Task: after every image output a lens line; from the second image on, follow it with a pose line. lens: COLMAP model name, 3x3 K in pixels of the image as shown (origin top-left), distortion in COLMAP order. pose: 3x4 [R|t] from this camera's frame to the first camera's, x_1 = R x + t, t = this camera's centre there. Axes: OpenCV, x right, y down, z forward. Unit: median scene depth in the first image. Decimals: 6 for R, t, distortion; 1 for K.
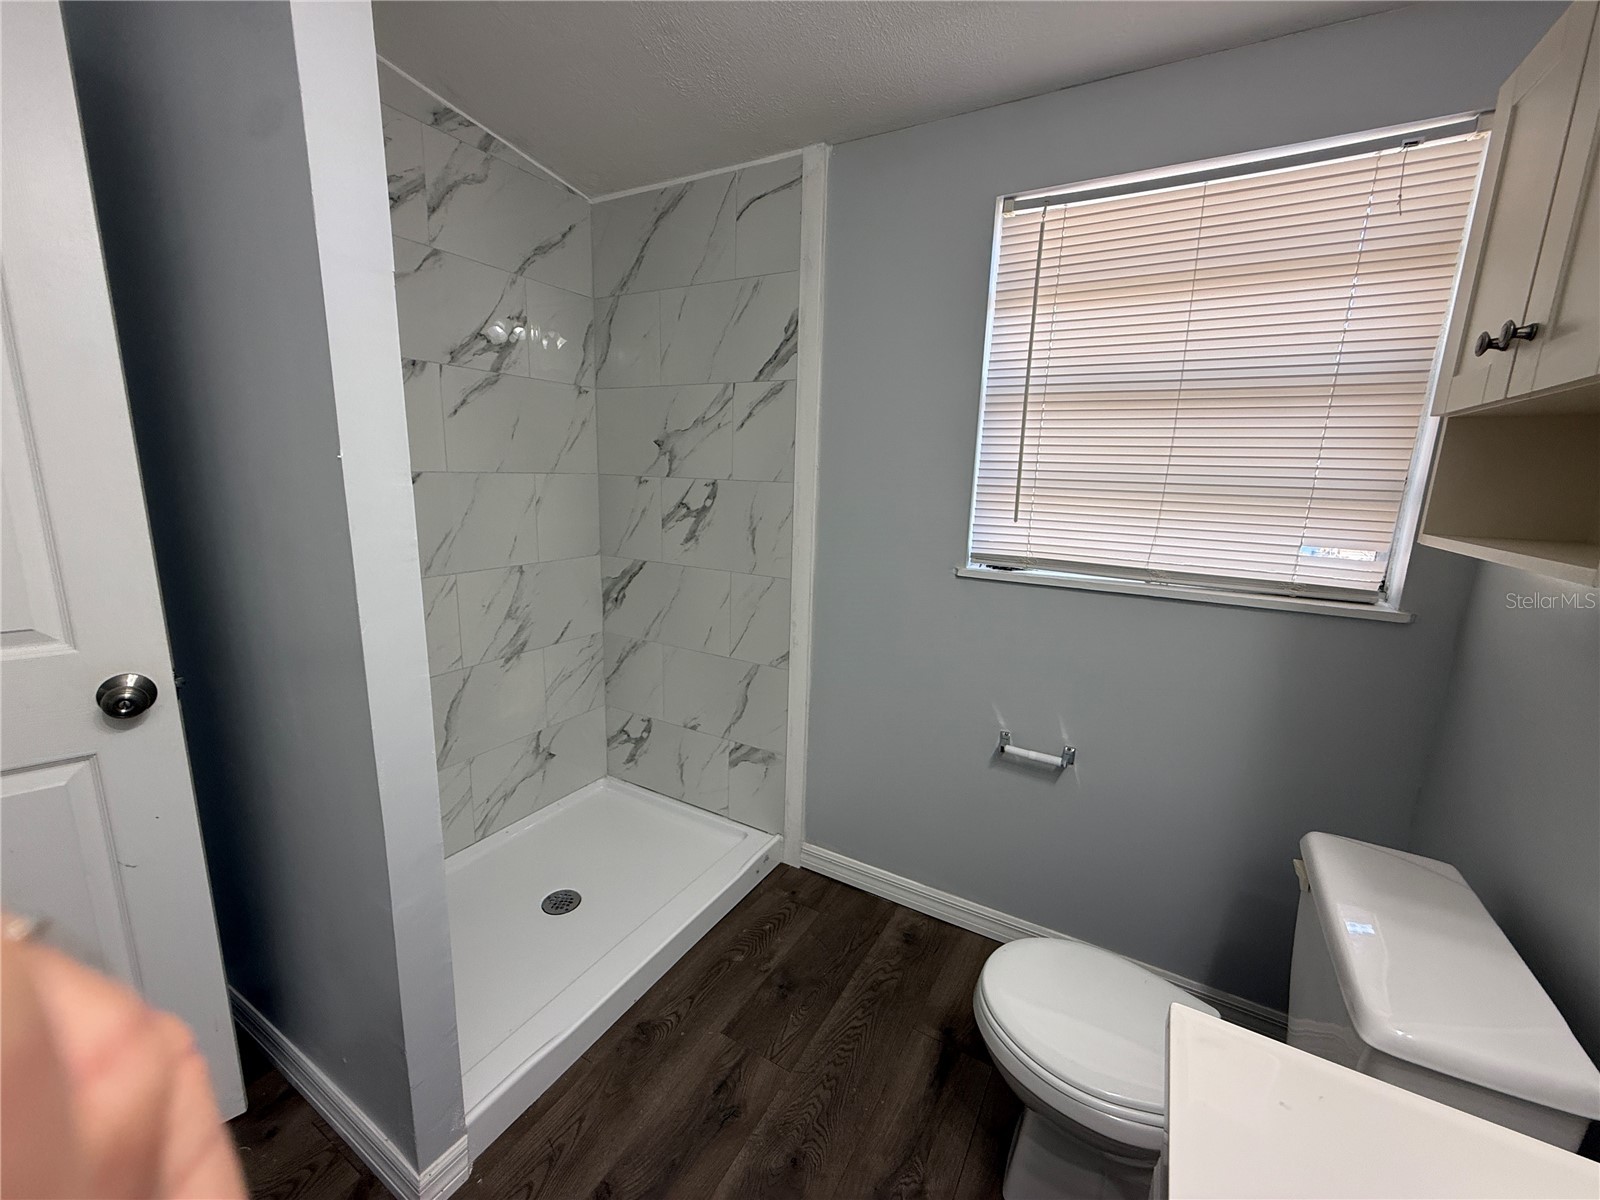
lens RADIAL K [[637.8, 0, 798.9], [0, 637.8, 596.6], [0, 0, 1]] dist [-0.000063, 0.000037]
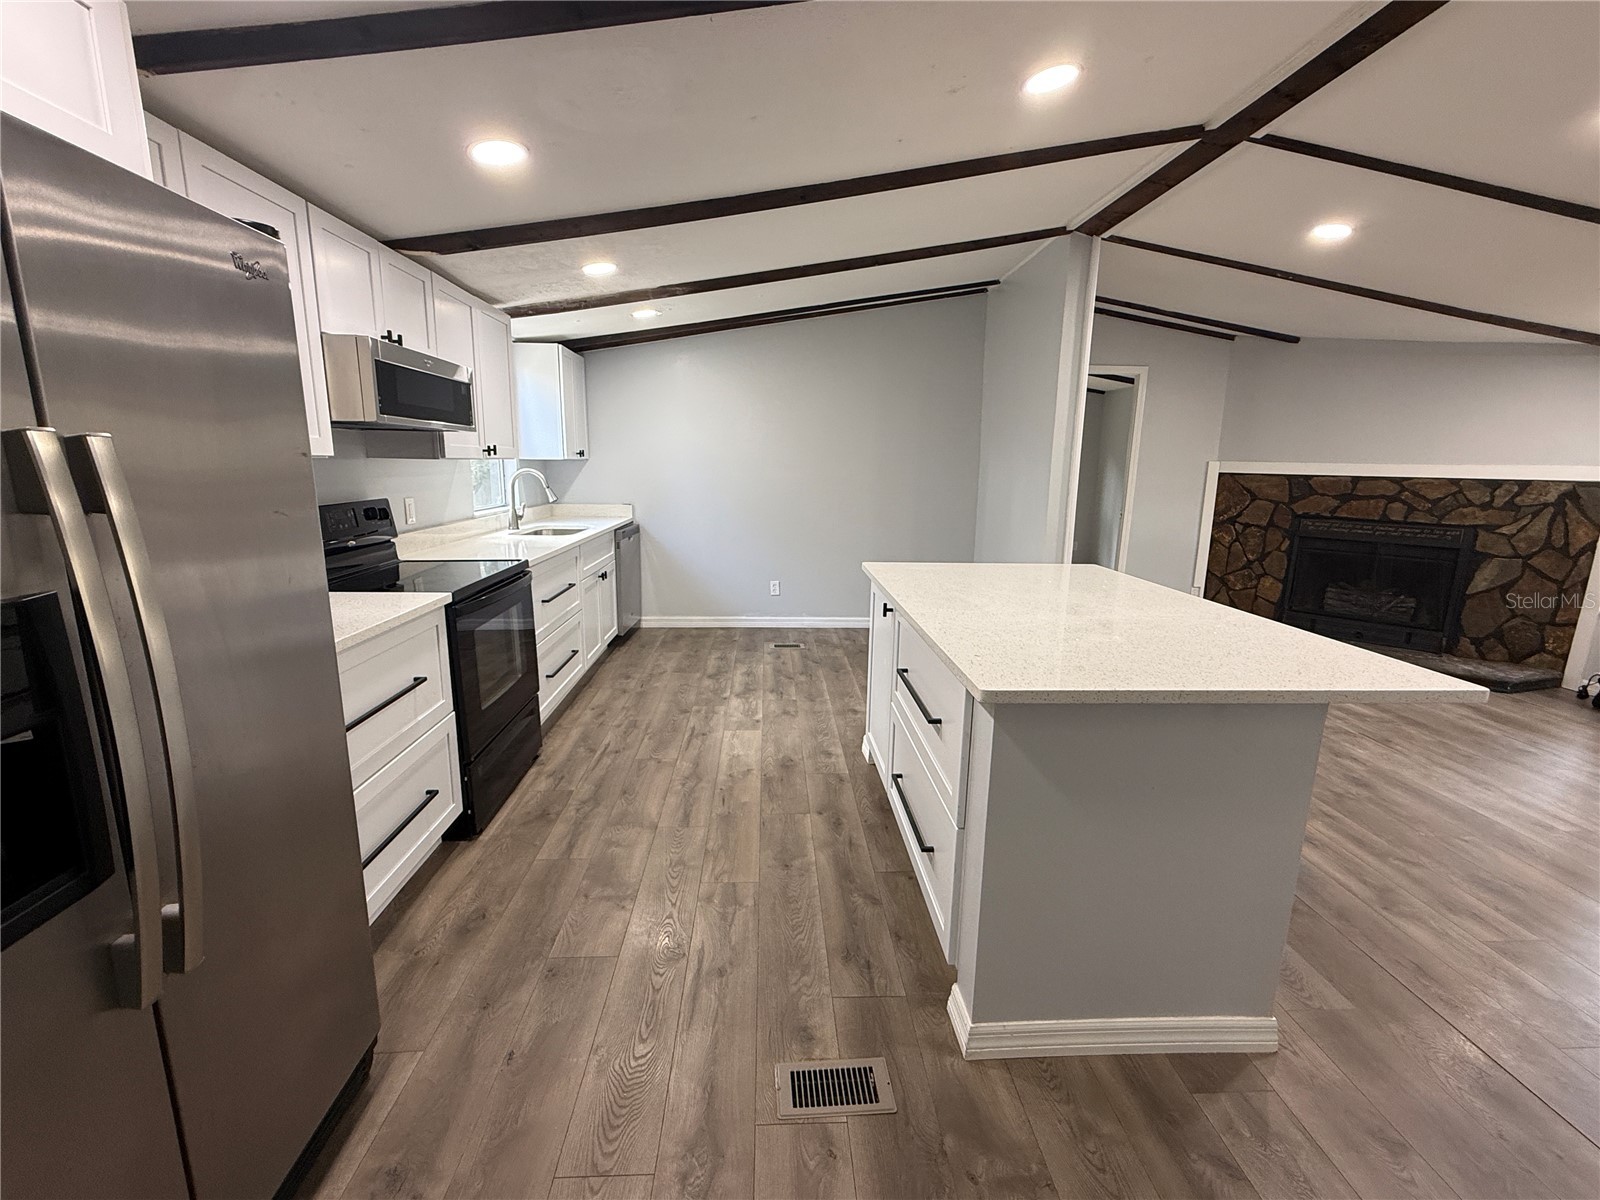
lens RADIAL K [[697.0, 0, 797.1], [0, 697.0, 597.3], [0, 0, 1]] dist [-0.000402, -0.000025]
pose [[-0.842955, 0.070970, -0.533283, 0.673974], [-0.138492, 0.929226, 0.342576, -0.331166], [0.519853, 0.362631, -0.773467, 1.603091]]
